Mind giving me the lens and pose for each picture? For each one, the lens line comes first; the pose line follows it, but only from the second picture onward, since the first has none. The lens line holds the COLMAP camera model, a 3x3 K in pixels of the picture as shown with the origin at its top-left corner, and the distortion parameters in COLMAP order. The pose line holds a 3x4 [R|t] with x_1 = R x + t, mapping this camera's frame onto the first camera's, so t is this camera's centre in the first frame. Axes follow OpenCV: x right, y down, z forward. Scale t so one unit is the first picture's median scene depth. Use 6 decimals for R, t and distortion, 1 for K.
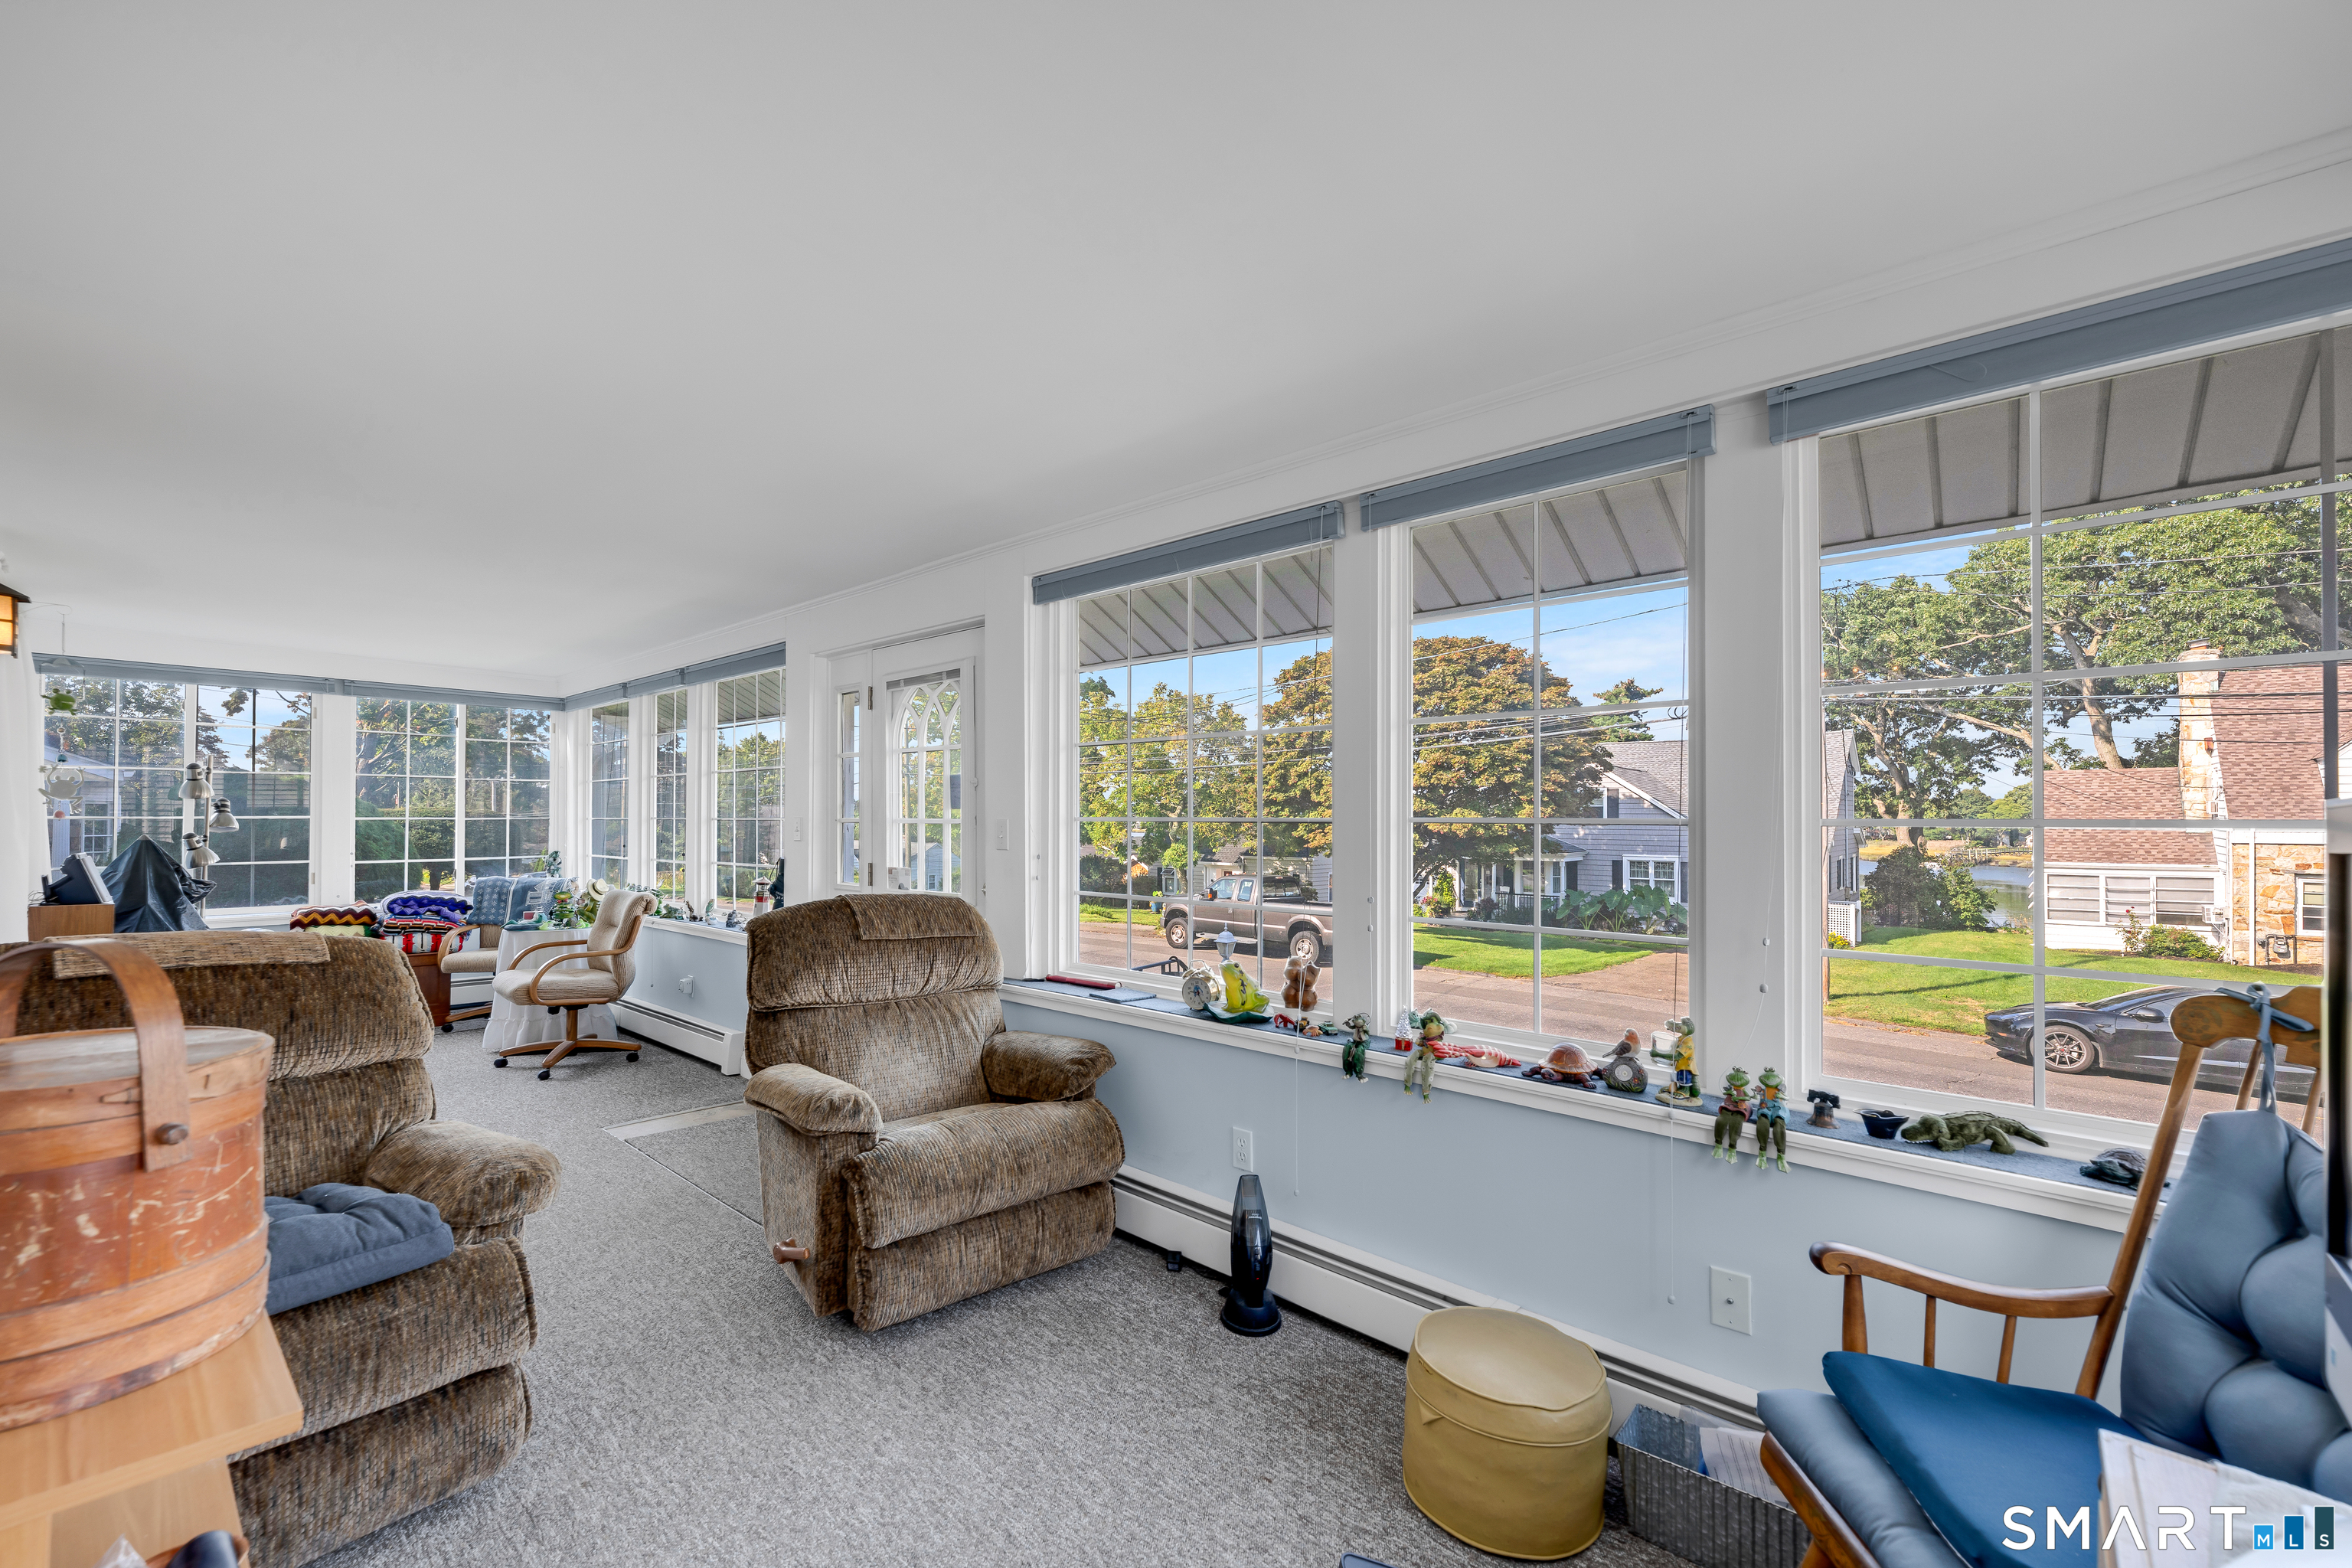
lens RADIAL K [[977.7, 0, 1173.9], [0, 977.7, 815.1], [0, 0, 1]] dist [-0.000867, -0.000129]
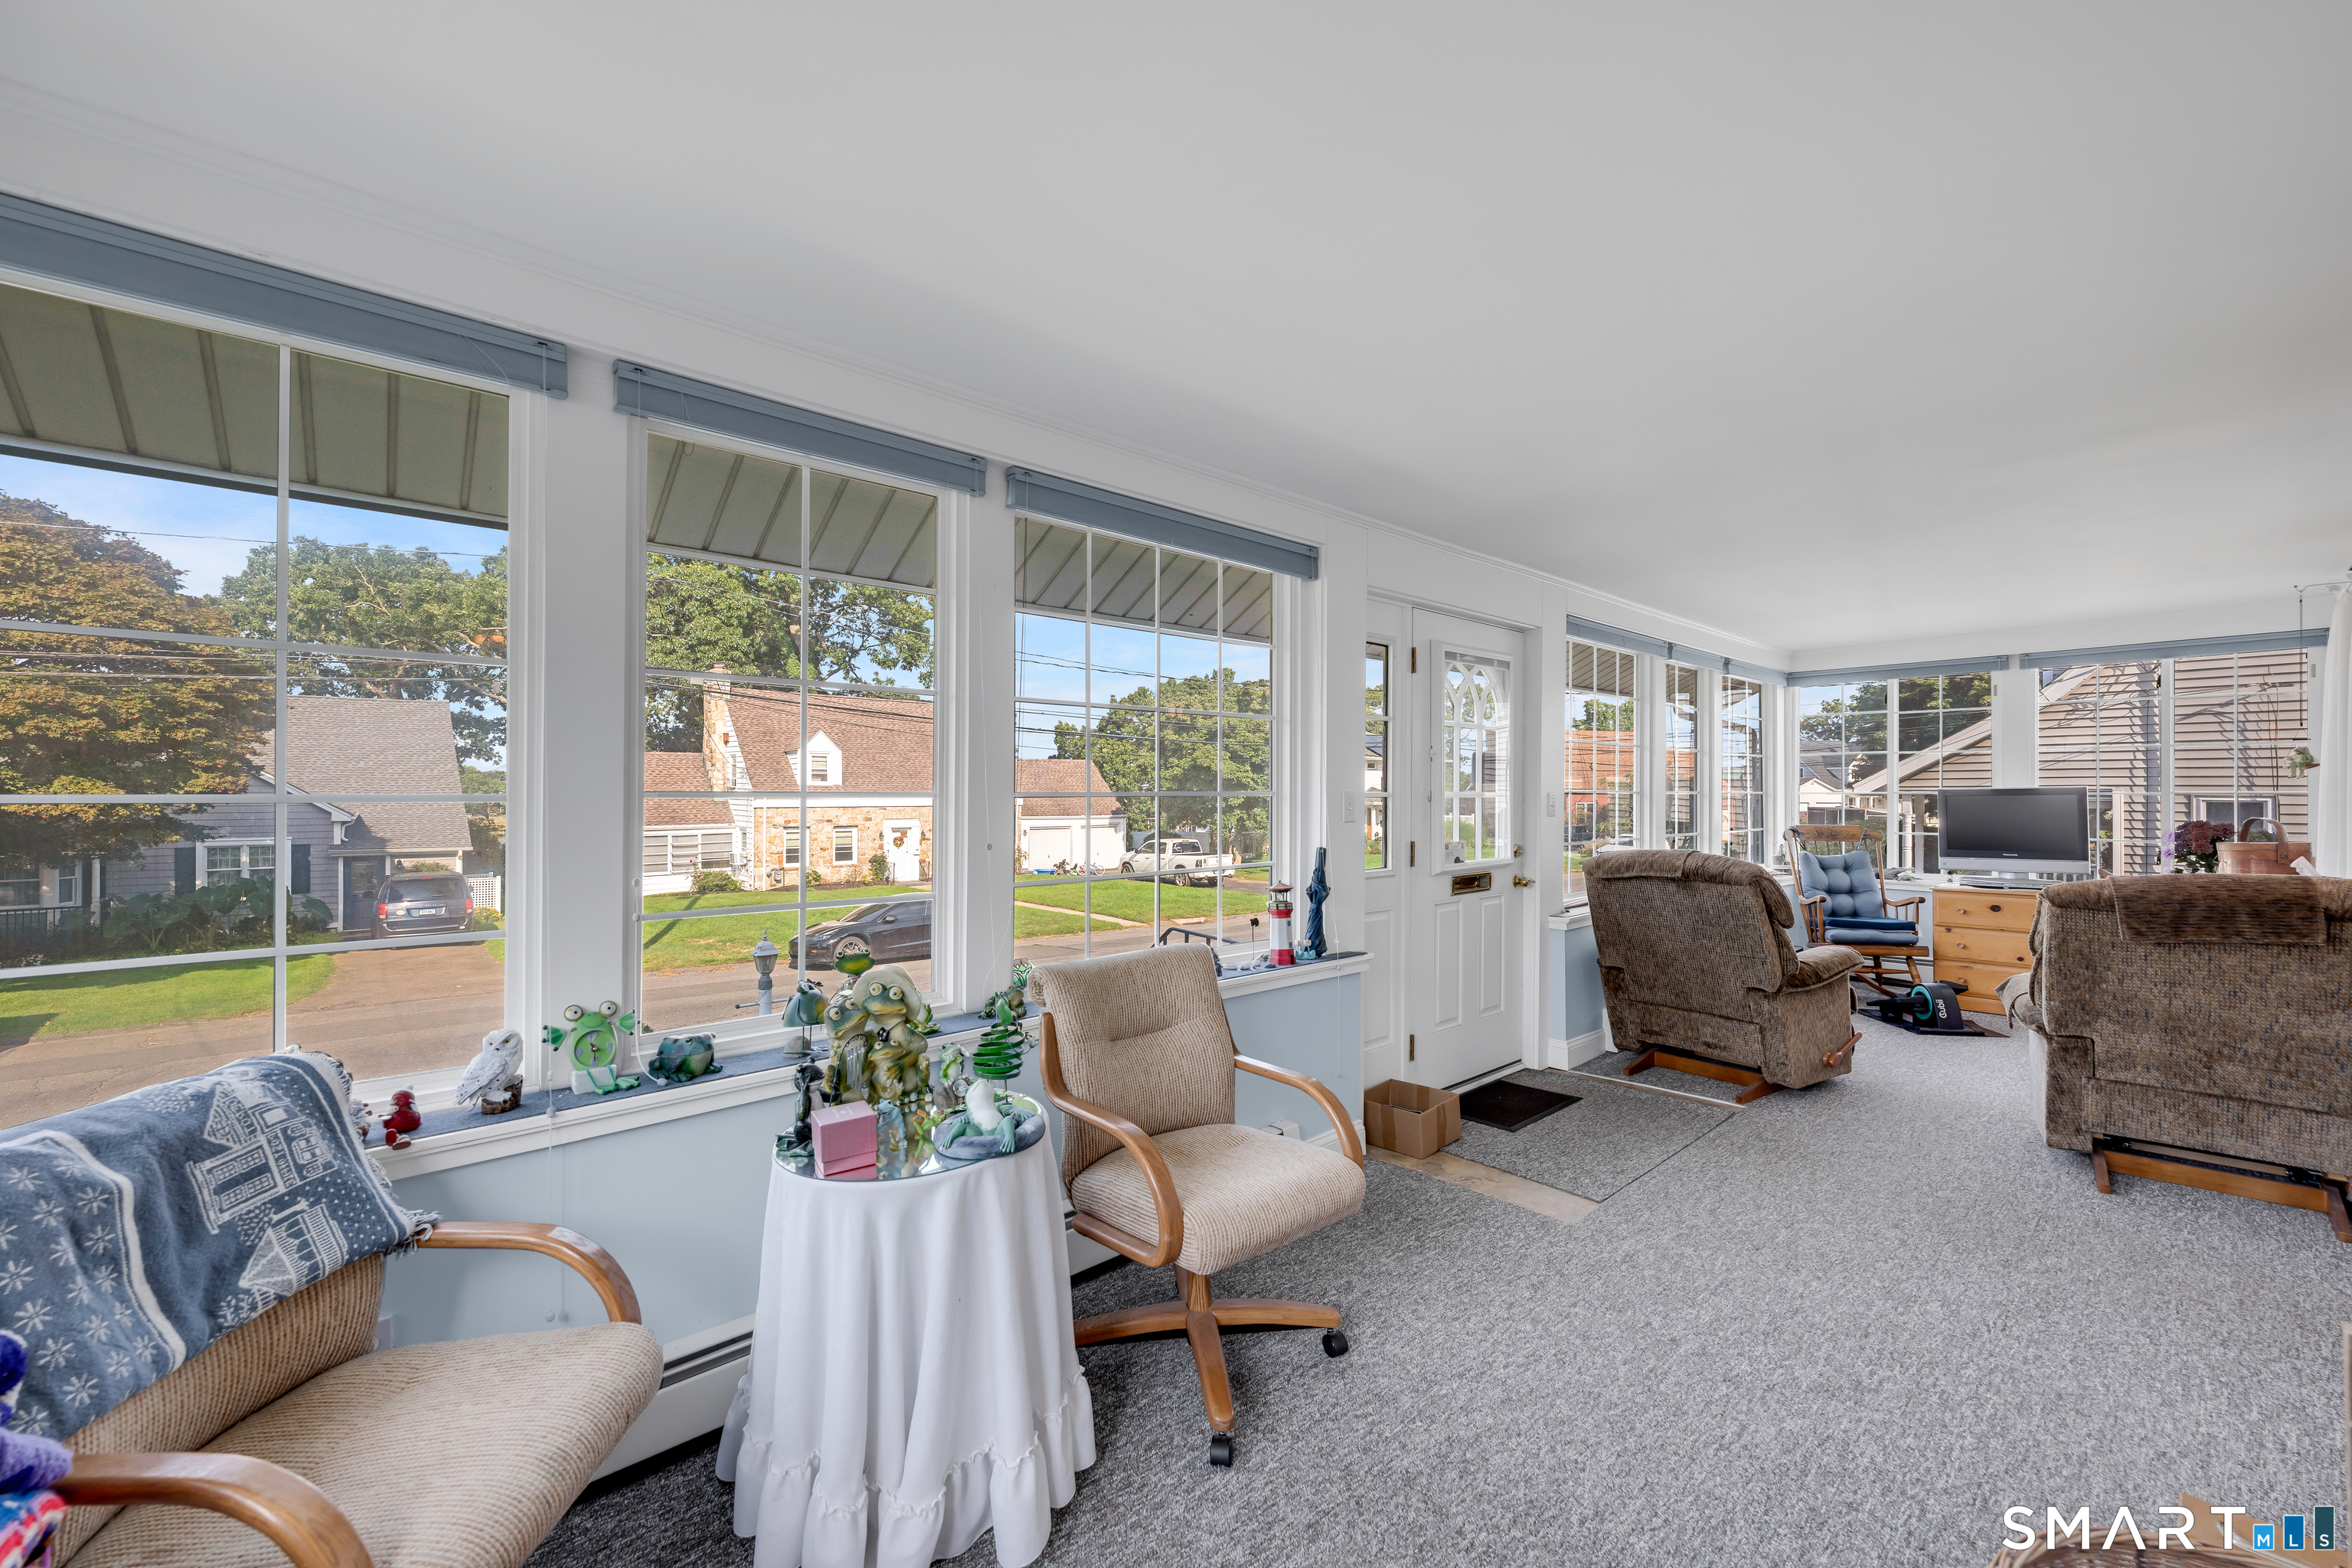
lens RADIAL K [[956.8, 0, 1176.0], [0, 956.8, 784.0], [0, 0, 1]] dist [-0.002432, -0.000220]
pose [[0.109077, 0.005112, 0.994020, -0.238655], [-0.001748, 0.999986, -0.004951, 0.000003], [-0.994032, -0.001198, 0.109084, 0.218395]]
